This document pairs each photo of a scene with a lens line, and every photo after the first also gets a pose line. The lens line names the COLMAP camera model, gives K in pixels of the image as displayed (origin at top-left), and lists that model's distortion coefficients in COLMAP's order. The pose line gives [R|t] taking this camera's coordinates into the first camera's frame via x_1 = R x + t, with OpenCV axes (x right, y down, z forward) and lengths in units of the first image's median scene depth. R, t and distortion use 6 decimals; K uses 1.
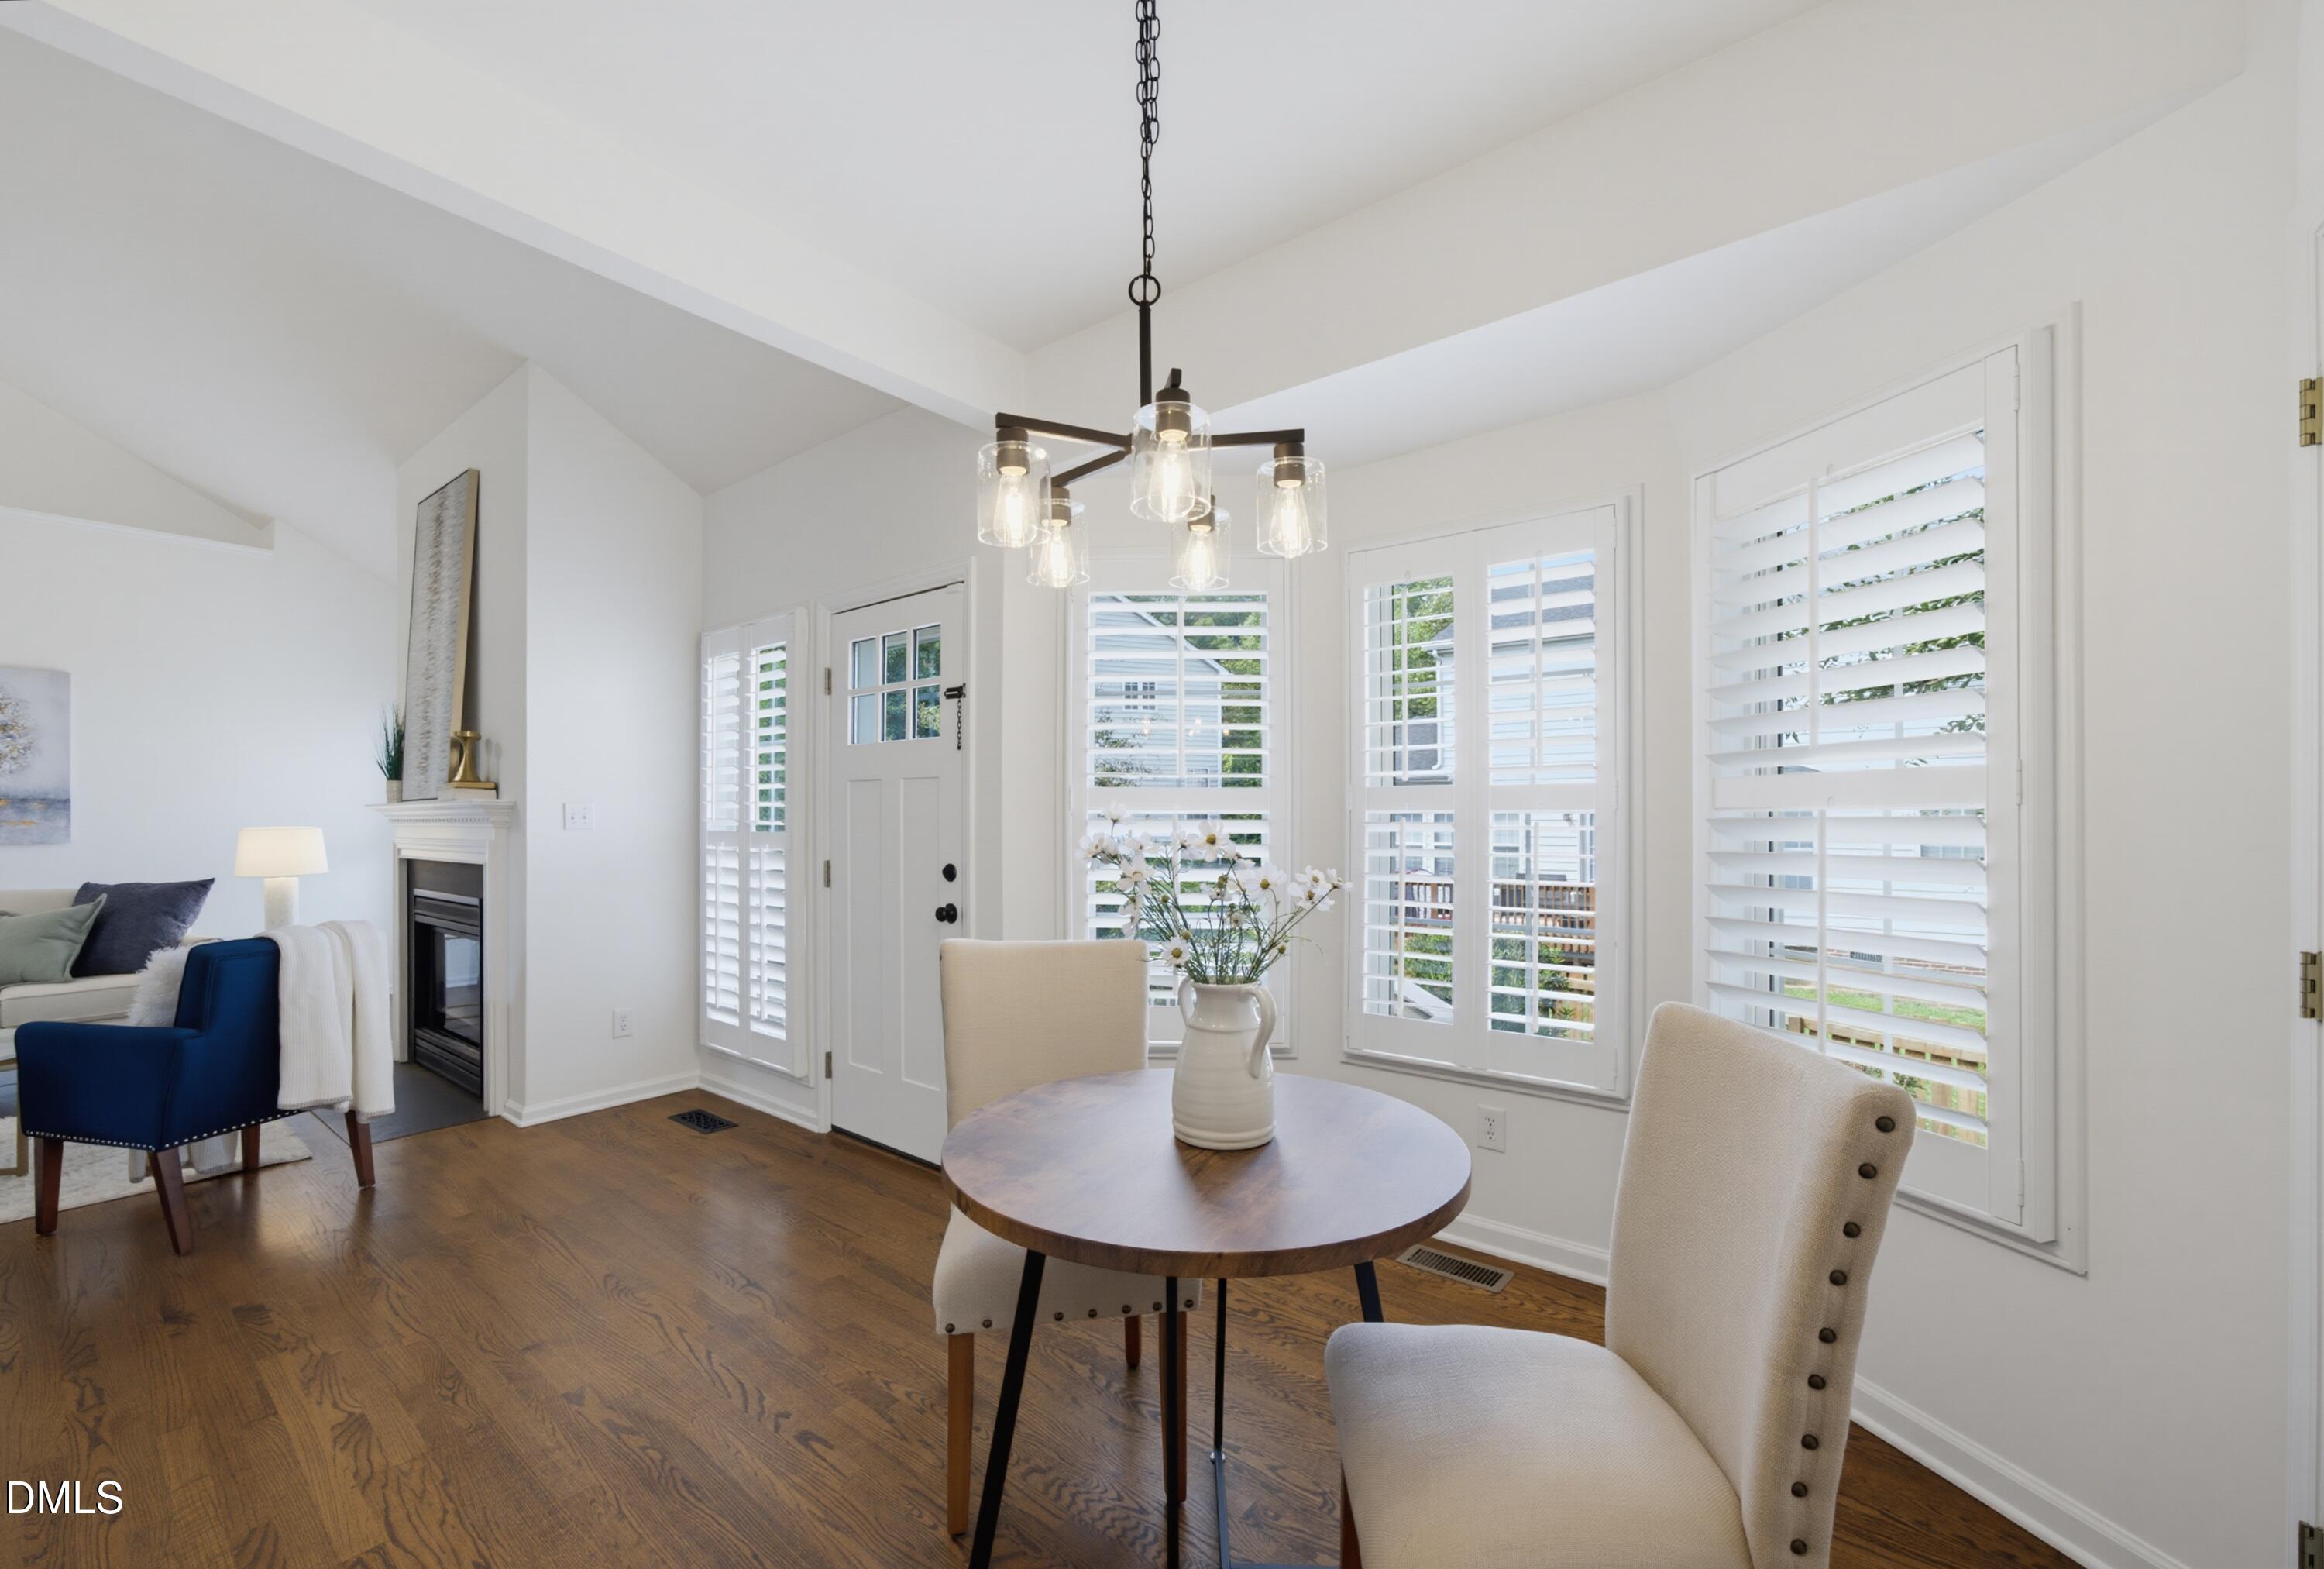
lens RADIAL K [[934.7, 0, 1131.8], [0, 934.7, 809.0], [0, 0, 1]] dist [0.016881, 0.000829]
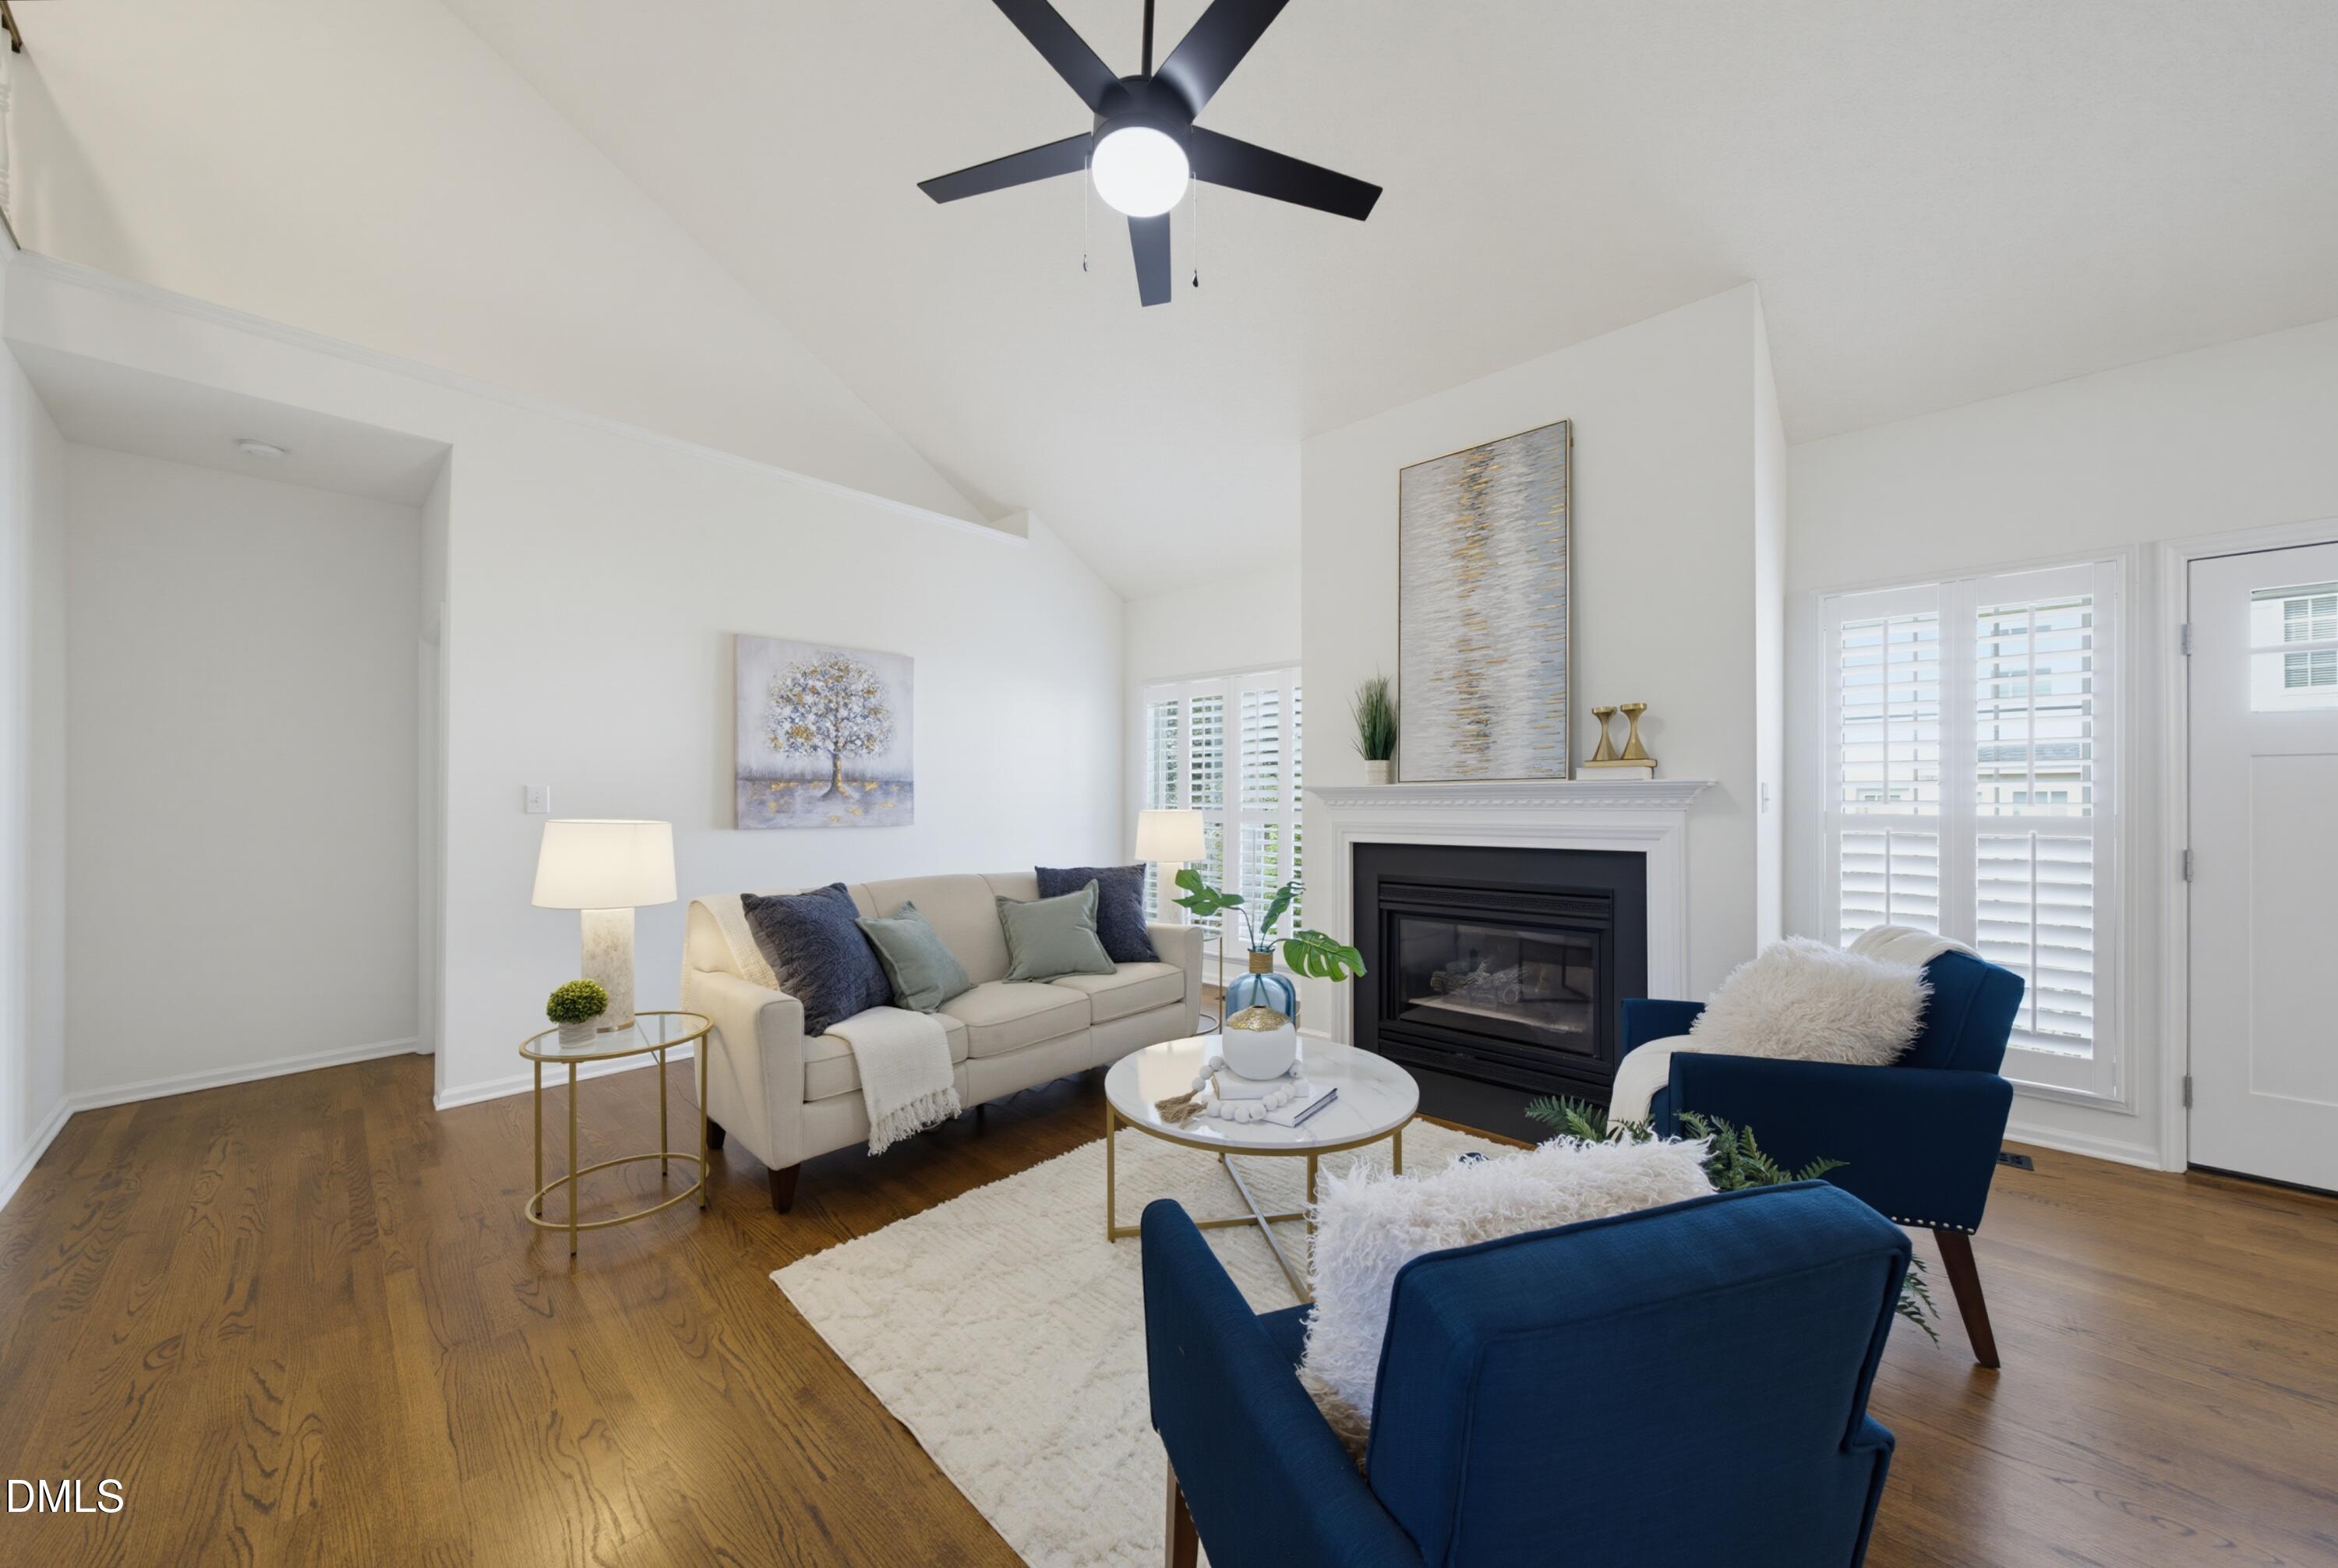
lens RADIAL K [[812.7, 0, 1159.9], [0, 812.7, 799.1], [0, 0, 1]] dist [-0.005823, 0.003030]
pose [[0.998601, -0.000269, -0.052877, -0.957670], [0.000694, 0.999968, 0.008005, 0.001778], [0.052873, -0.008031, 0.998569, 0.177112]]
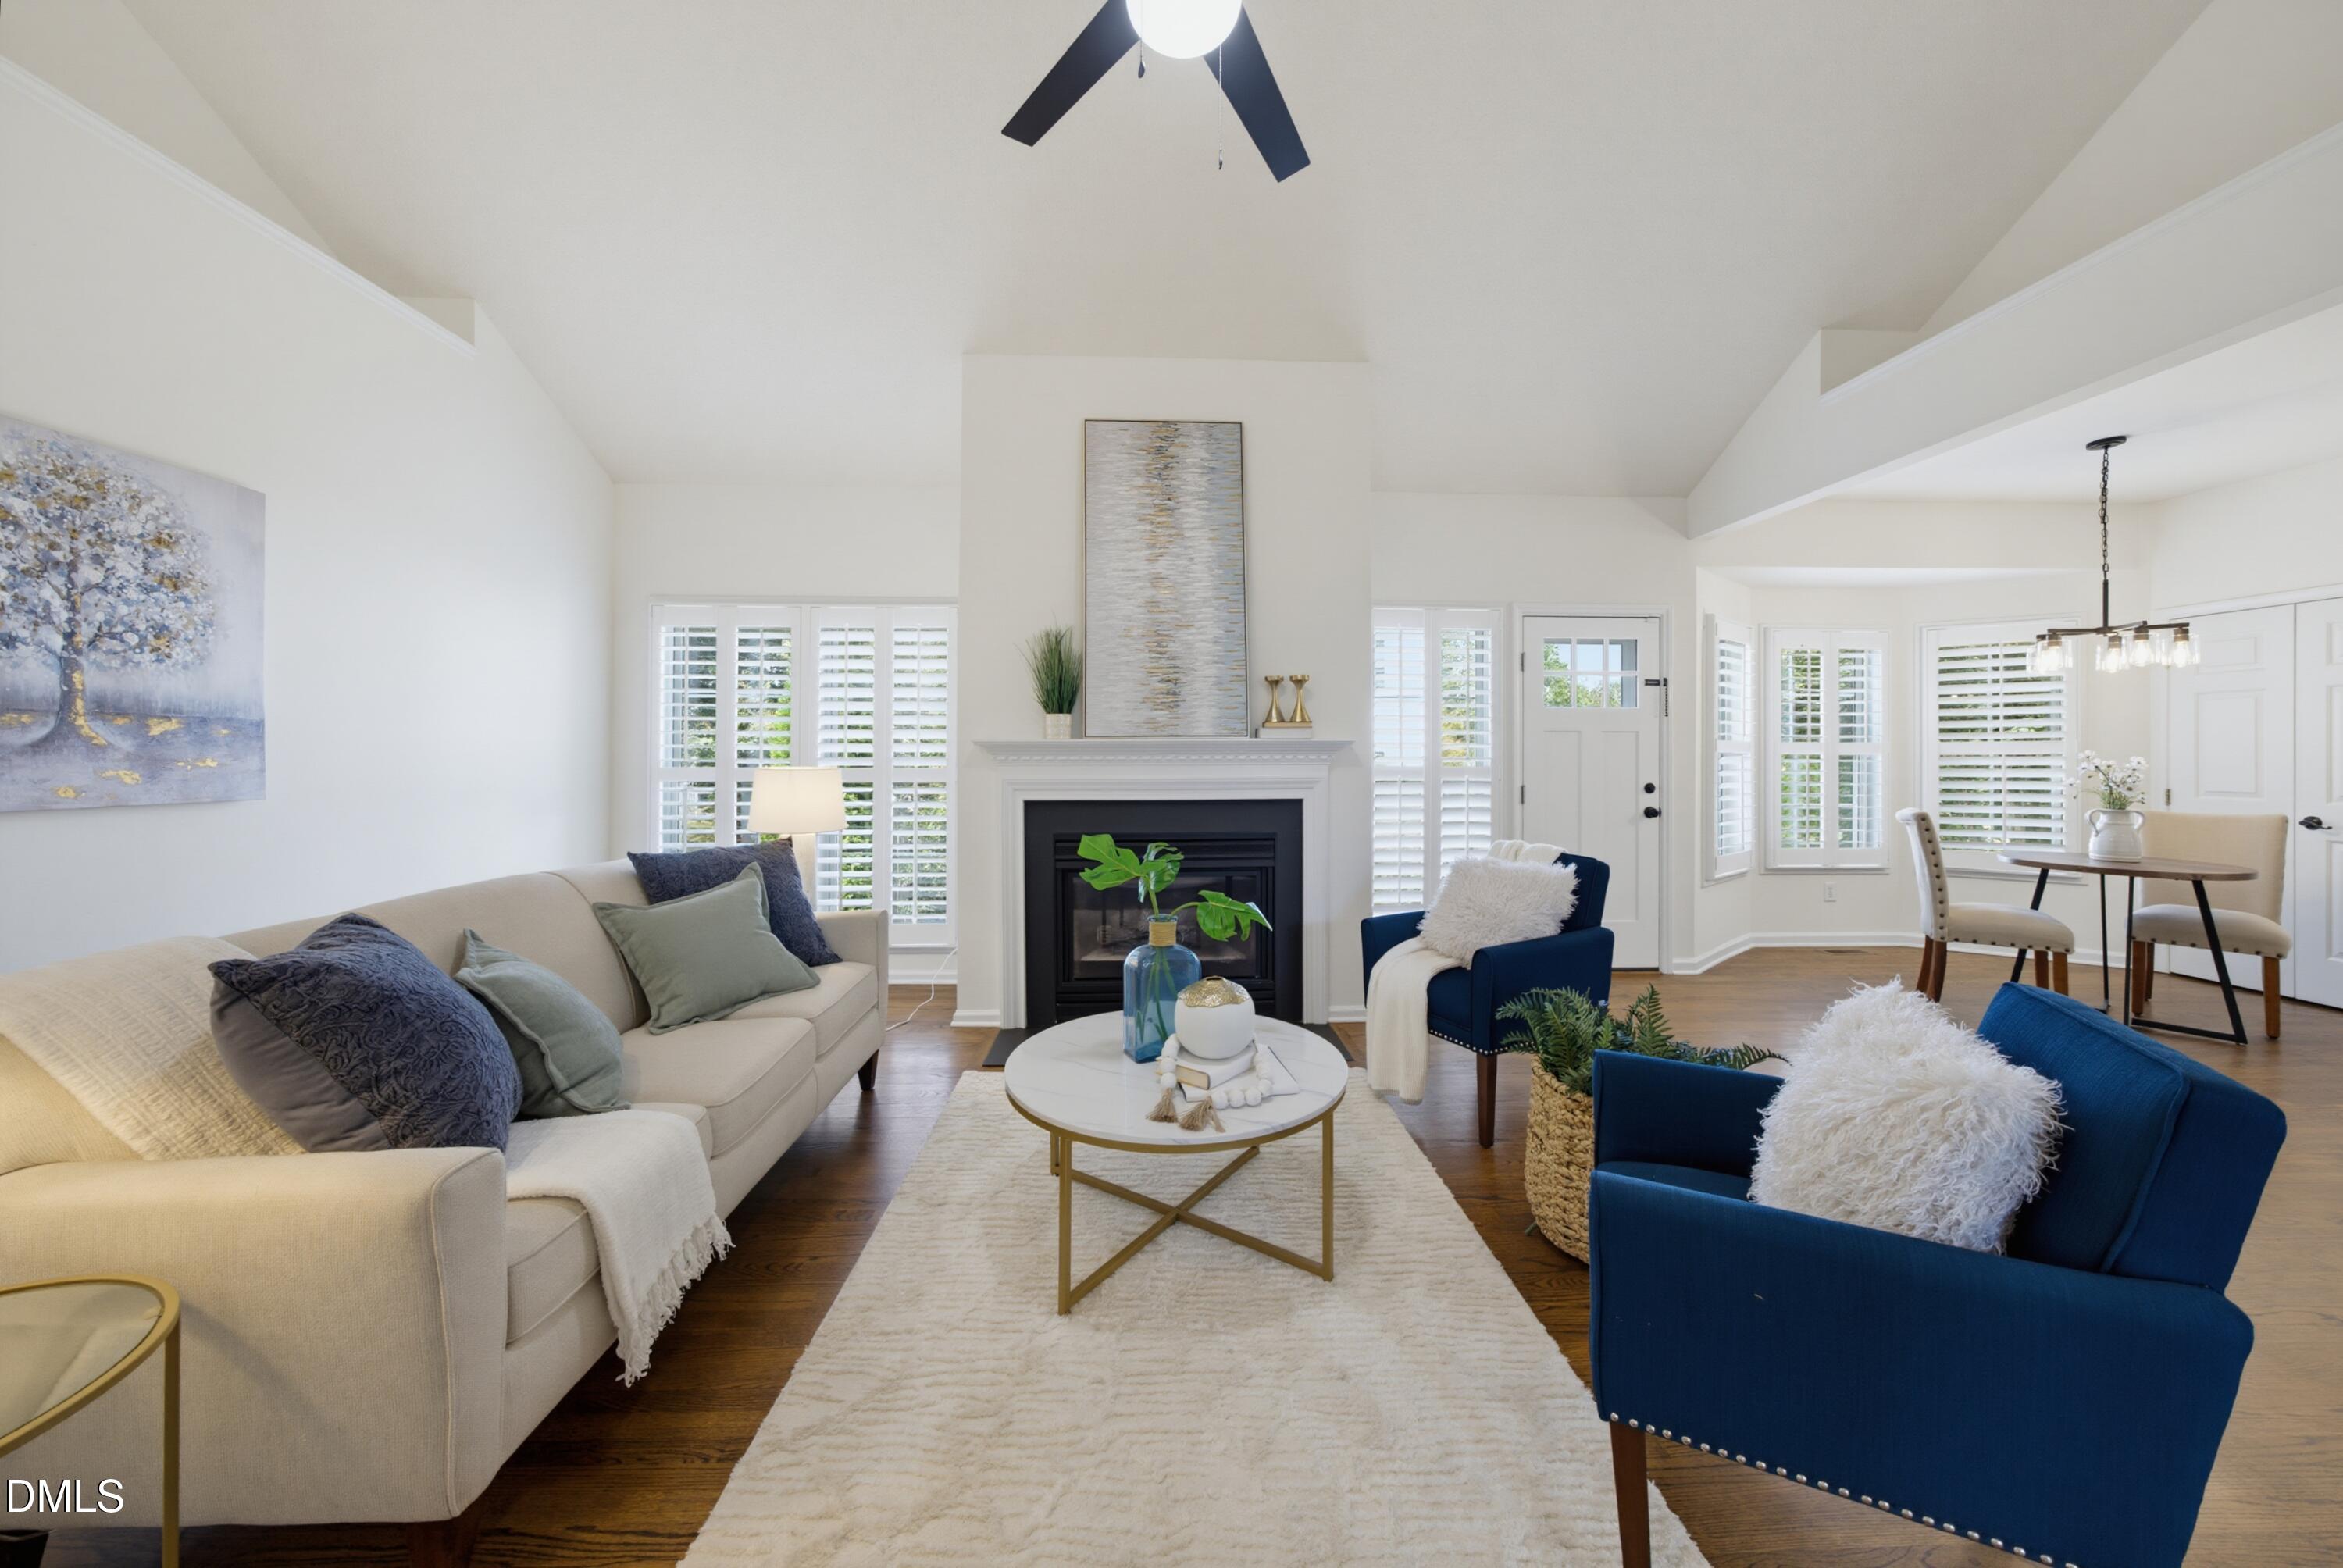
lens RADIAL K [[814.3, 0, 1163.1], [0, 814.3, 760.1], [0, 0, 1]] dist [-0.005823, 0.003030]
pose [[0.742367, -0.001957, 0.669991, -1.239496], [-0.005157, 0.999949, 0.008636, 0.007030], [-0.669974, -0.009866, 0.742319, 0.353380]]
